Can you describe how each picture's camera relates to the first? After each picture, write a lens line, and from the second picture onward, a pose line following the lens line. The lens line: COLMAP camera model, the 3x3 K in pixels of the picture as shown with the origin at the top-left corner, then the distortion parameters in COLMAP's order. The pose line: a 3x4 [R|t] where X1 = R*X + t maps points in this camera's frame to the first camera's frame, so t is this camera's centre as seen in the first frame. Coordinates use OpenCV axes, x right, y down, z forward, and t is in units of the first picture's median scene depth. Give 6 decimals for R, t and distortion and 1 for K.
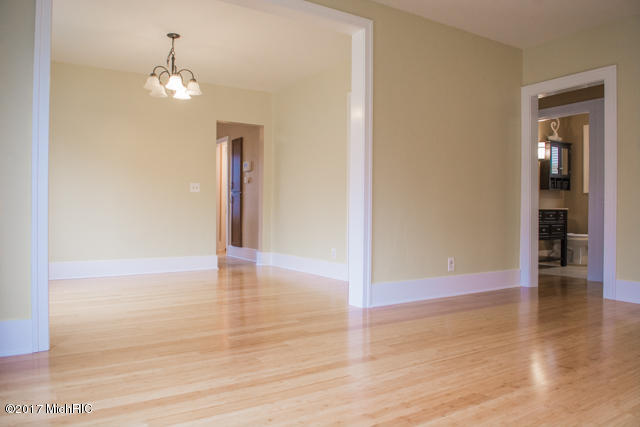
lens RADIAL K [[480.3, 0, 320.0], [0, 480.3, 213.5], [0, 0, 1]] dist [-0.034812, -0.001848]
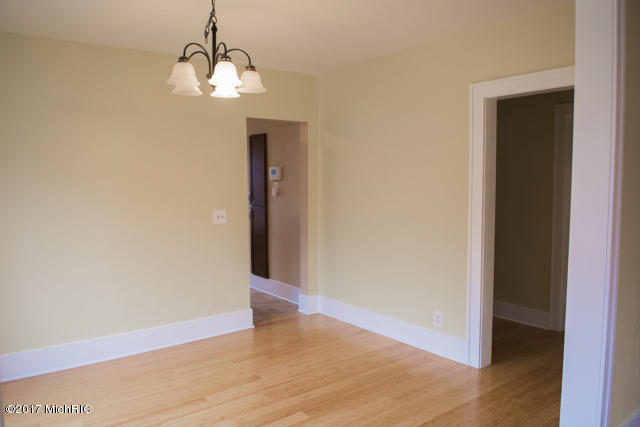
lens RADIAL K [[480.3, 0, 320.0], [0, 480.3, 213.5], [0, 0, 1]] dist [-0.034812, -0.001848]
pose [[0.997103, -0.021804, 0.072865, -0.155147], [0.016863, 0.997559, 0.067755, -0.096285], [-0.074165, -0.066330, 0.995038, 0.277894]]
